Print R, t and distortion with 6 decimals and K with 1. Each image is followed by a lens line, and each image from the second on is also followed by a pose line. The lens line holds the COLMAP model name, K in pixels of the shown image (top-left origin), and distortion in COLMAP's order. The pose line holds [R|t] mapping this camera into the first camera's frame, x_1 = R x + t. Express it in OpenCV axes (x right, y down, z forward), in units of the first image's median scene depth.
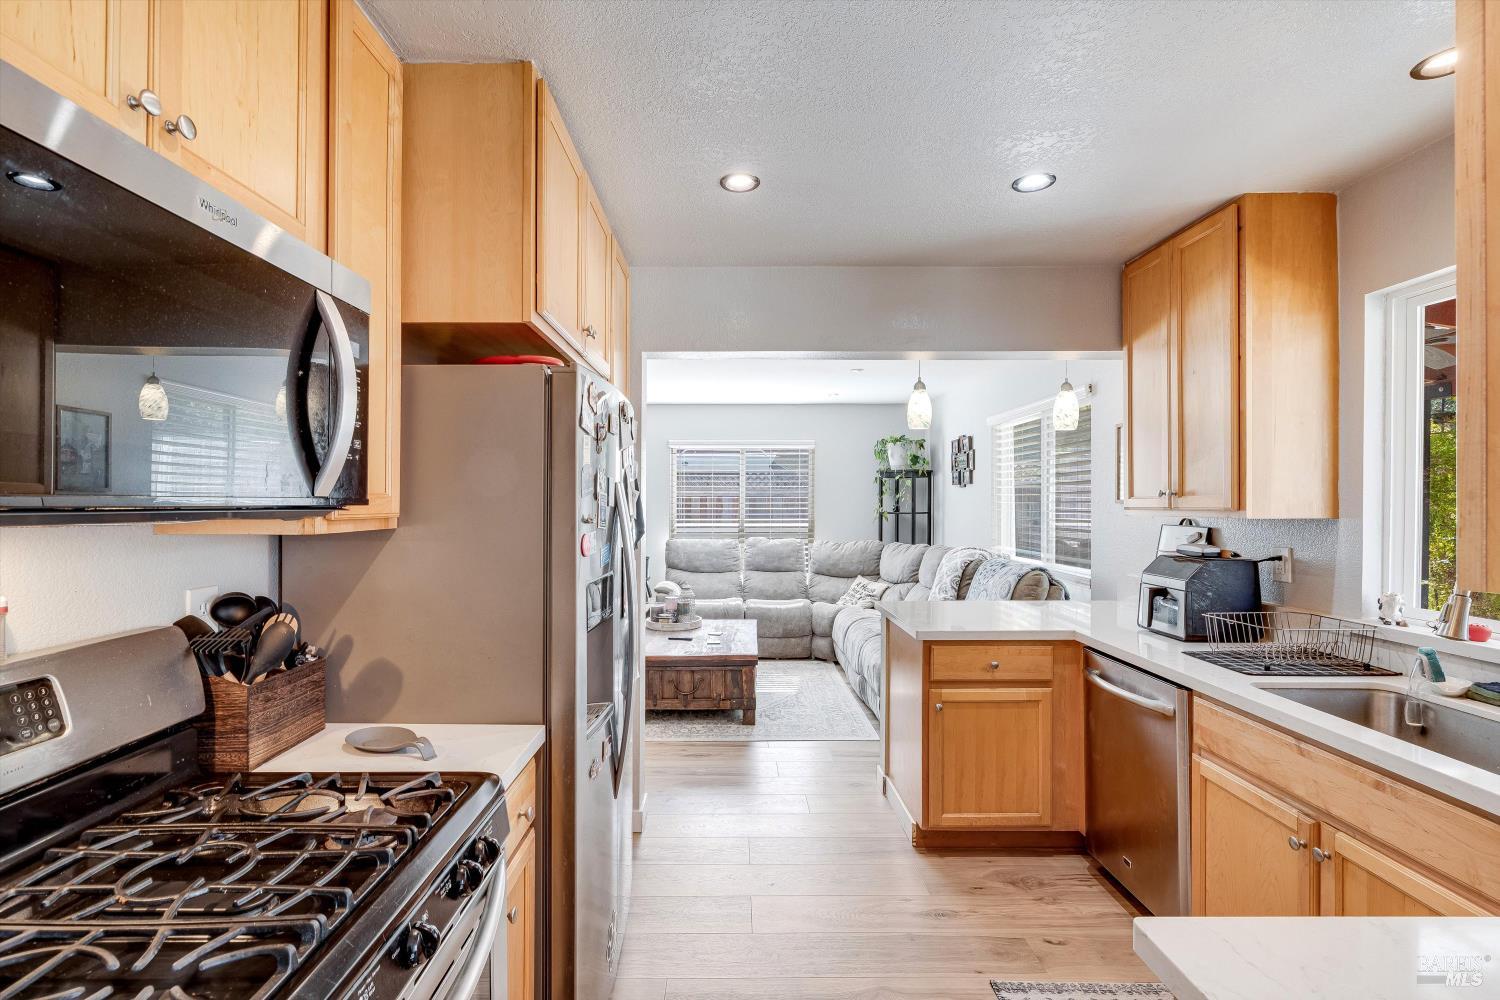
lens RADIAL K [[681.6, 0, 751.8], [0, 681.6, 515.9], [0, 0, 1]] dist [-0.002791, 0.001945]
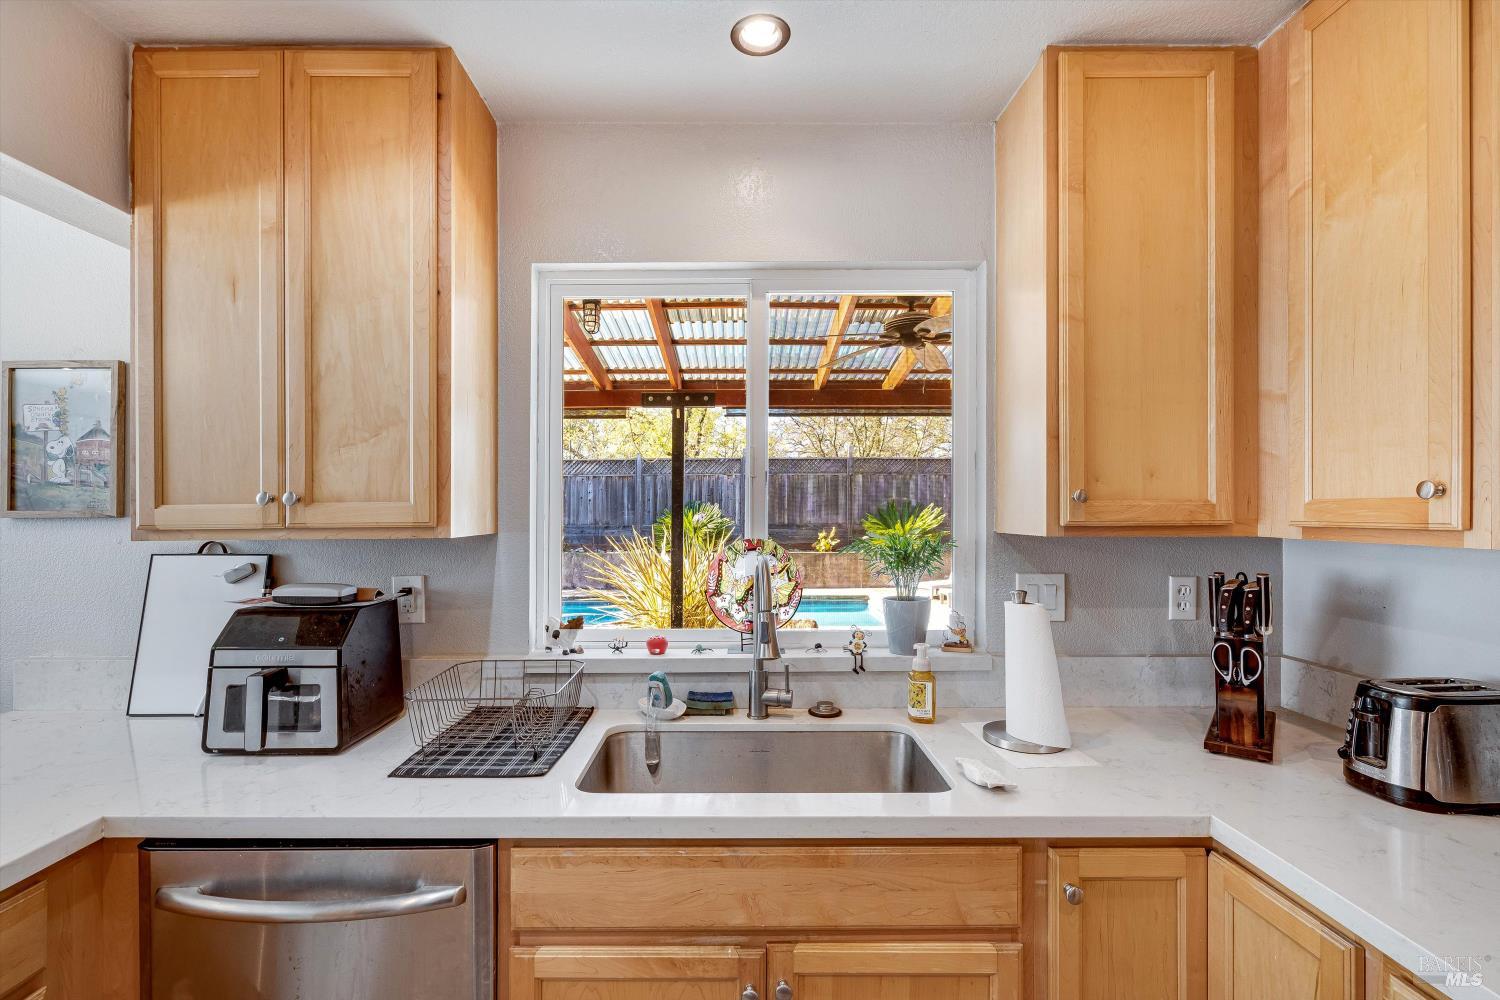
lens RADIAL K [[681.6, 0, 735.7], [0, 681.6, 509.4], [0, 0, 1]] dist [-0.002791, 0.001945]
pose [[0.019651, 0.004106, 0.999798, 0.056664], [0.024732, 0.999684, -0.004592, -0.011926], [-0.999501, 0.024817, 0.019543, 0.596700]]
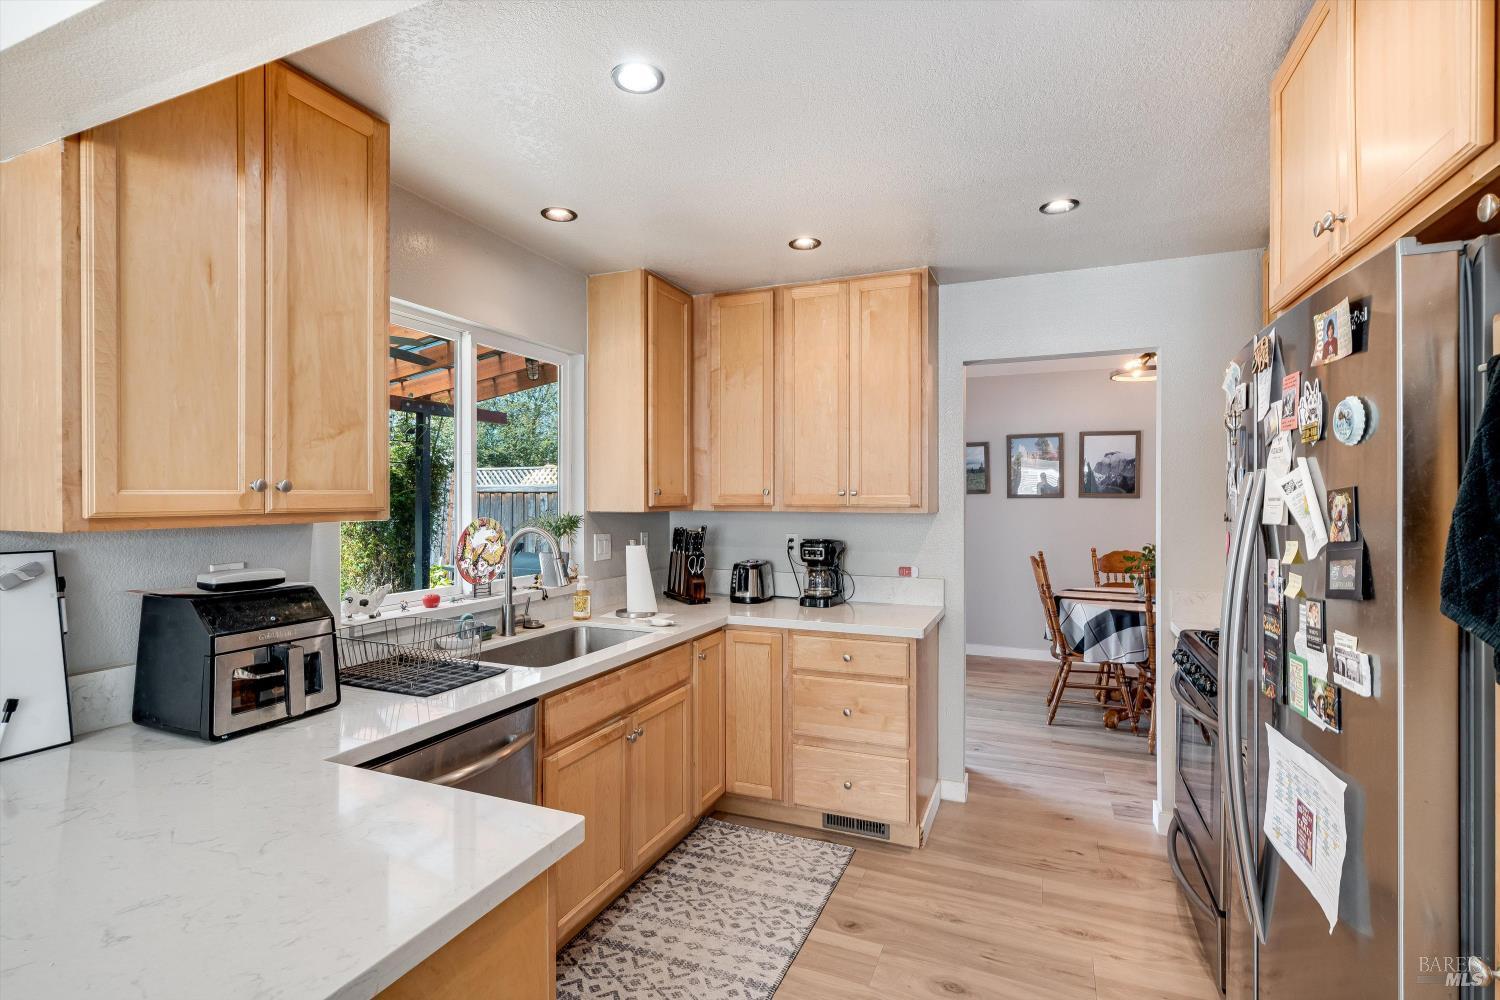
lens RADIAL K [[697.3, 0, 758.0], [0, 697.3, 495.6], [0, 0, 1]] dist [-0.005660, 0.000499]
pose [[-0.915129, 0.000669, 0.403160, -0.019572], [0.007967, 0.999833, 0.016426, -0.030406], [-0.403081, 0.018244, -0.914982, 1.343977]]
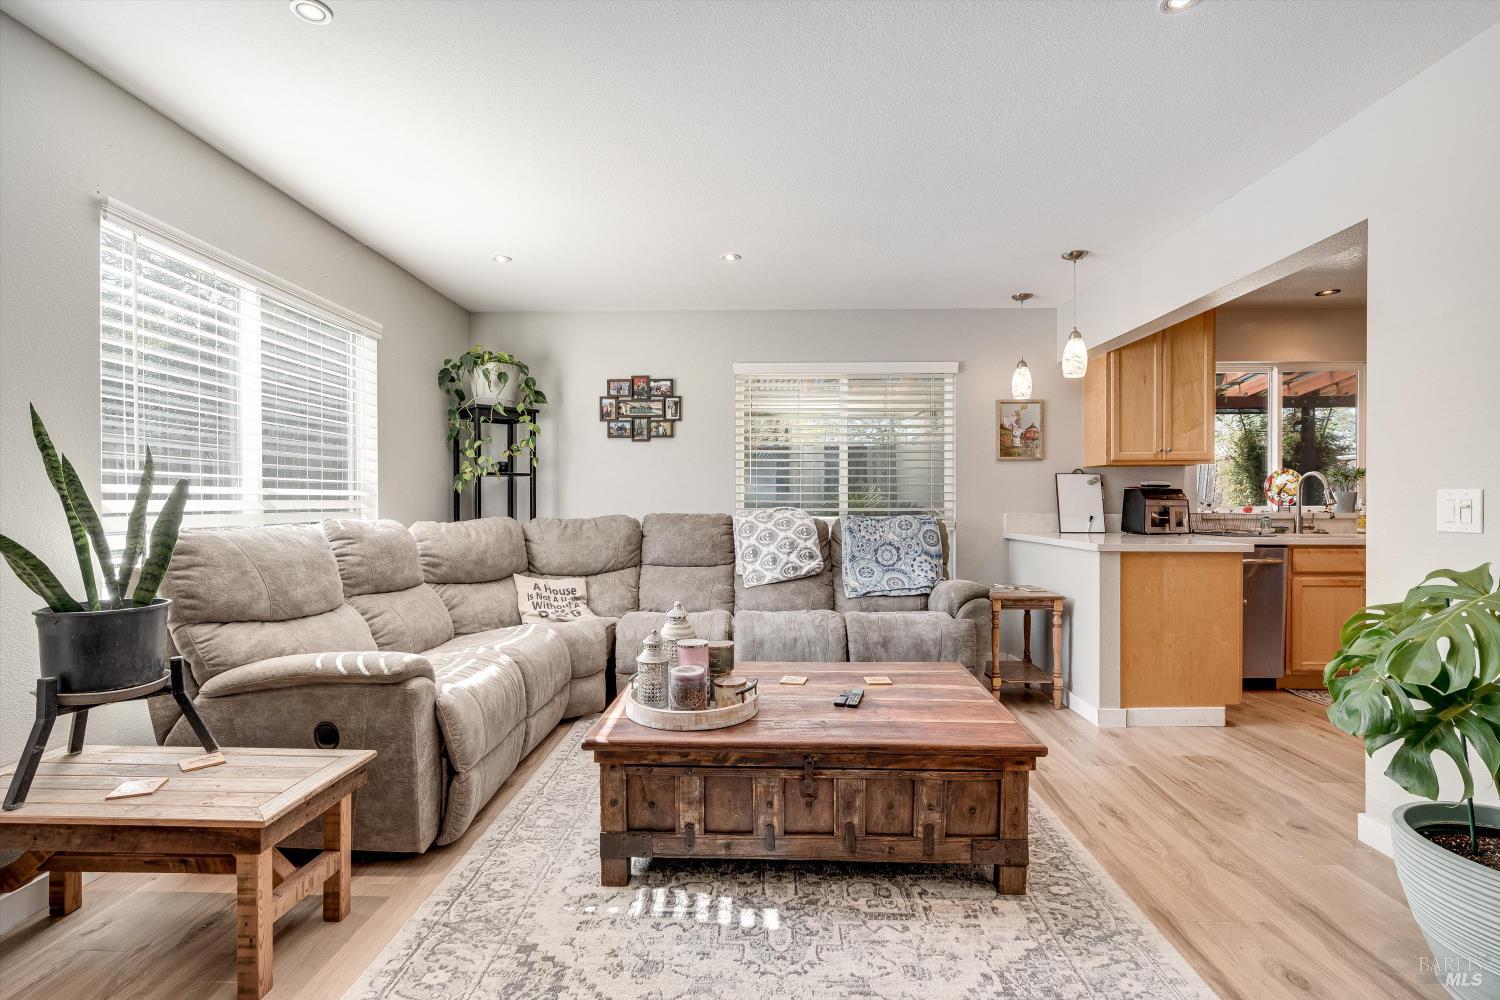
lens RADIAL K [[681.6, 0, 748.3], [0, 681.6, 507.5], [0, 0, 1]] dist [-0.002791, 0.001945]
pose [[0.046659, -0.011713, 0.998842, -1.069109], [0.021642, 0.999708, 0.010712, 0.065667], [-0.998676, 0.021117, 0.046899, 1.886151]]
